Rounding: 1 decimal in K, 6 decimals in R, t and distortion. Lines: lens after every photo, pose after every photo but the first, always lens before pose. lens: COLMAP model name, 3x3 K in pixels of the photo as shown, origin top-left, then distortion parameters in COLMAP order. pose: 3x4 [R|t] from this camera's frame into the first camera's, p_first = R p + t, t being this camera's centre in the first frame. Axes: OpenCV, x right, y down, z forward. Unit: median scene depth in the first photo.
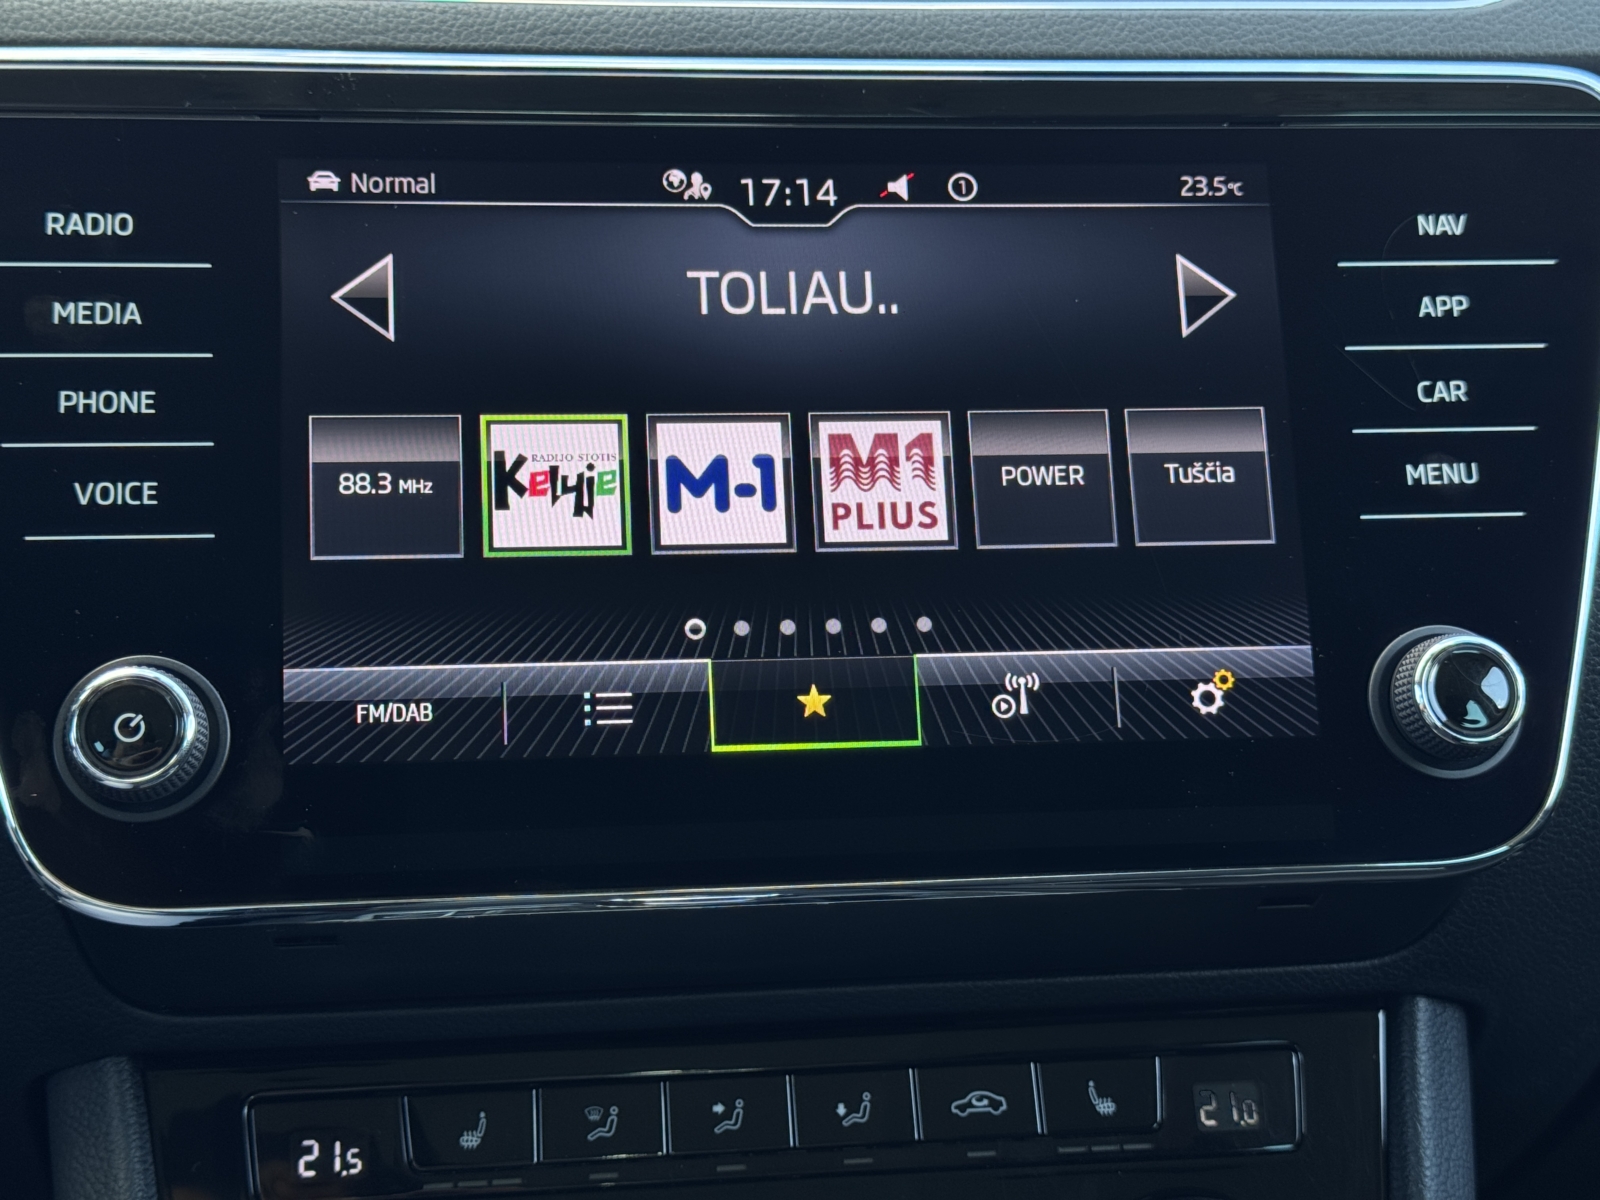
lens RADIAL K [[2398.6, 0, 797.8], [0, 2398.6, 620.6], [0, 0, 1]] dist [0.122071, -0.164553]
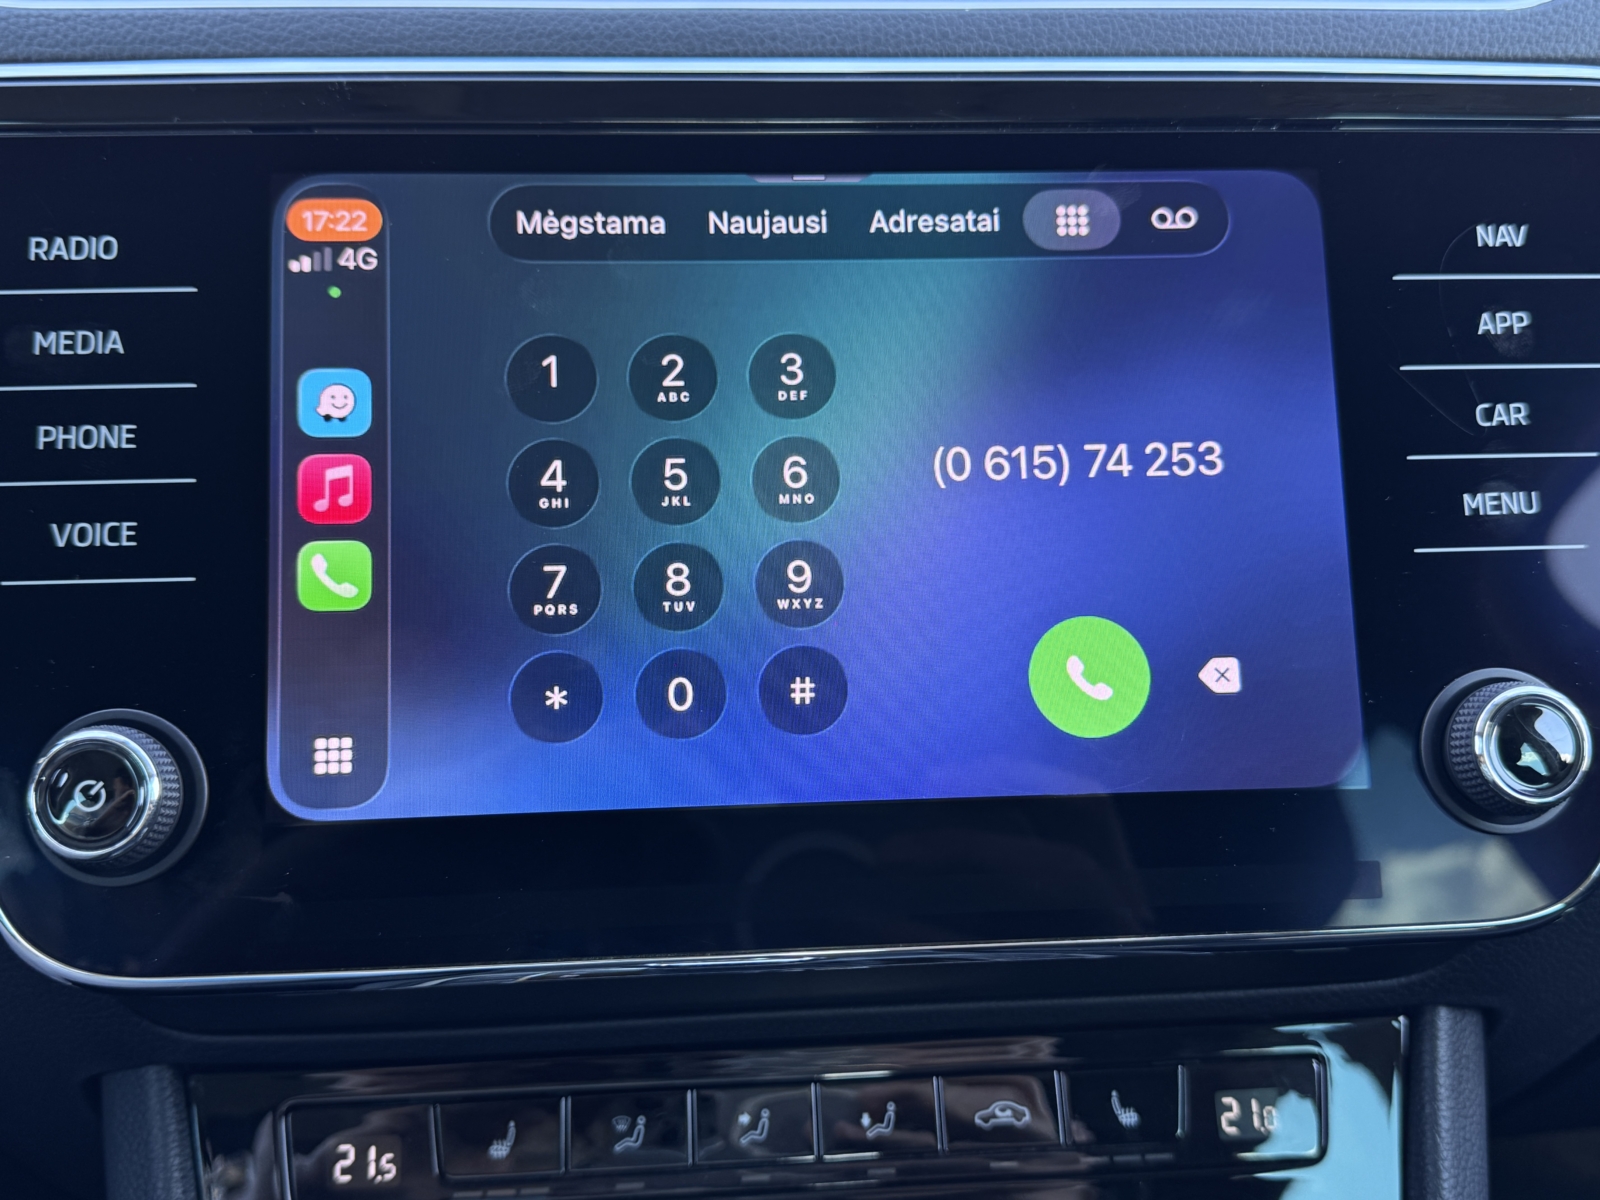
lens RADIAL K [[1681.5, 0, 808.1], [0, 1681.5, 609.8], [0, 0, 1]] dist [-0.000633, -0.073250]
pose [[0.998577, 0.005739, -0.053017, 0.031548], [-0.001654, 0.997047, 0.076775, -0.068818], [0.053301, -0.076578, 0.995638, 0.329865]]
